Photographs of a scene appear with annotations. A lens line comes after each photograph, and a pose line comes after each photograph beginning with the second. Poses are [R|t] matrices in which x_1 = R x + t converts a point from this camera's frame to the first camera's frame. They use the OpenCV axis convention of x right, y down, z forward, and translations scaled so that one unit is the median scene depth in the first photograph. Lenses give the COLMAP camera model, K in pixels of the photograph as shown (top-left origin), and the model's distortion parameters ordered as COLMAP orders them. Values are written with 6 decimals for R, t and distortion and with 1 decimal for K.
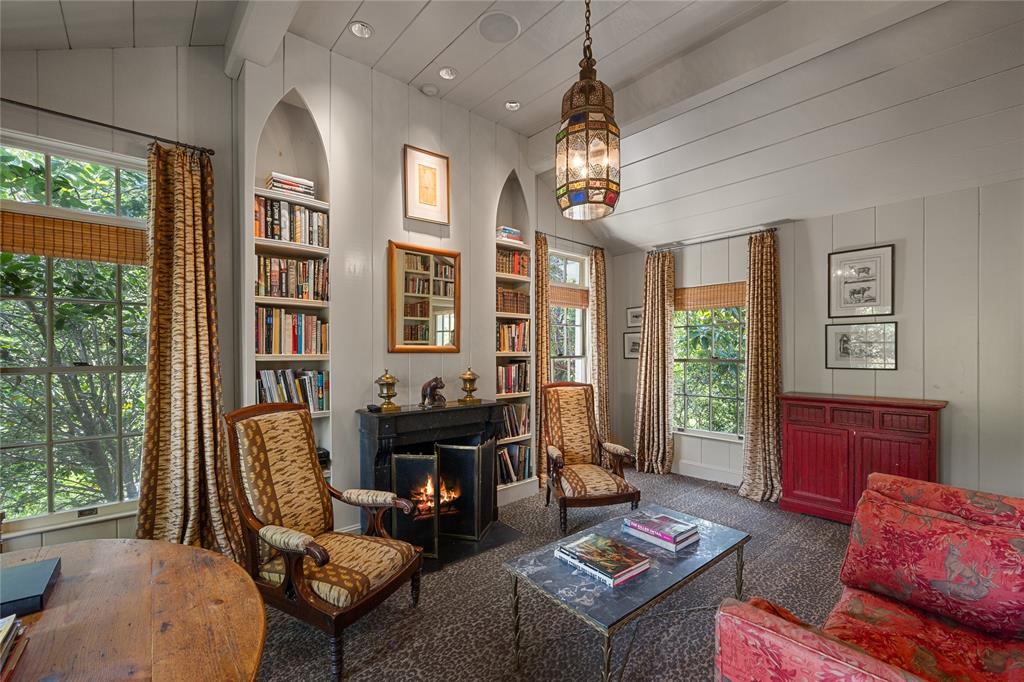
lens RADIAL K [[417.7, 0, 515.4], [0, 417.7, 352.6], [0, 0, 1]] dist [0.000460, 0.000003]
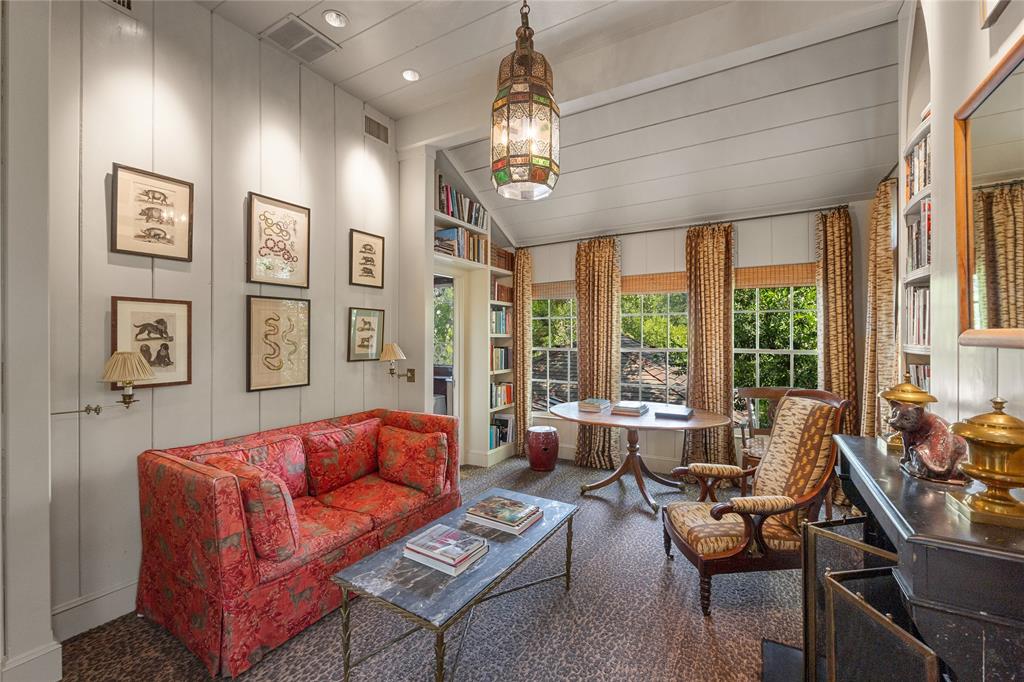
lens RADIAL K [[417.5, 0, 516.4], [0, 417.5, 339.9], [0, 0, 1]] dist [-0.001377, -0.000089]
pose [[-0.939074, 0.002003, -0.343709, 0.348127], [-0.000715, 0.999969, 0.007783, -0.008461], [0.343714, 0.007555, -0.939044, 1.271610]]
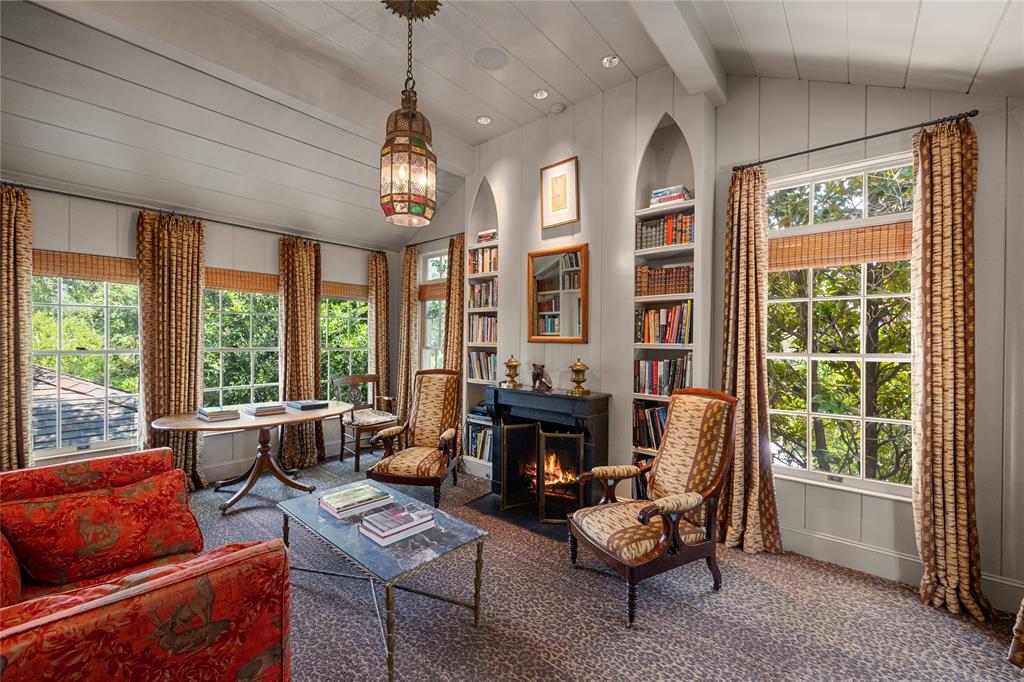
lens RADIAL K [[417.5, 0, 516.4], [0, 417.5, 339.9], [0, 0, 1]] dist [-0.001377, -0.000089]
pose [[0.165691, 0.002372, -0.986175, 0.933192], [-0.012881, 0.999917, 0.000241, -0.007240], [0.986094, 0.012663, 0.165708, 0.758125]]
